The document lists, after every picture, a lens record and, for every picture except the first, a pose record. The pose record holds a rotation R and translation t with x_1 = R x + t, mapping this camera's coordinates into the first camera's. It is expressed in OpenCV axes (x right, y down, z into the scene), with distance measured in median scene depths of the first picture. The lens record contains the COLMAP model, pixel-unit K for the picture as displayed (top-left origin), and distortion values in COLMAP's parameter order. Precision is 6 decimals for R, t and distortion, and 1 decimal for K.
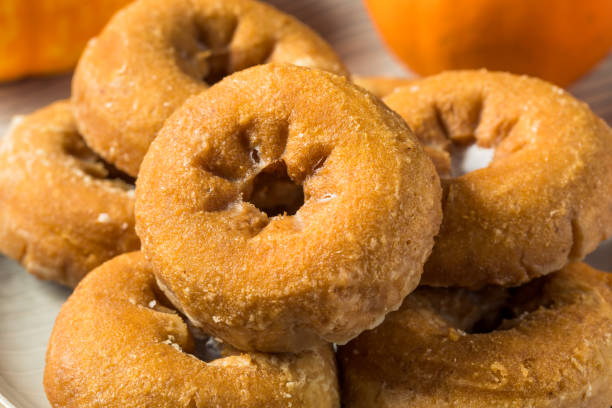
lens RADIAL K [[2101.5, 0, 306.0], [0, 2101.5, 204.0], [0, 0, 1]] dist [0.102370, 0.535308]
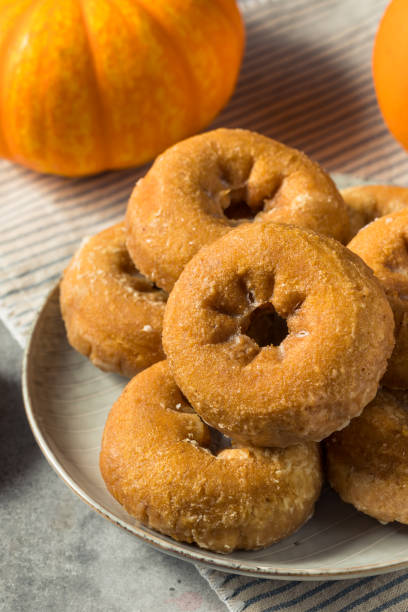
lens RADIAL K [[2101.5, 0, 204.0], [0, 2101.5, 306.0], [0, 0, 1]] dist [0.102370, 0.535308]
pose [[0.989513, -0.008534, -0.144194, 0.136968], [0.028426, 0.990237, 0.136466, -0.198842], [0.141622, -0.139133, 0.980094, -0.291017]]
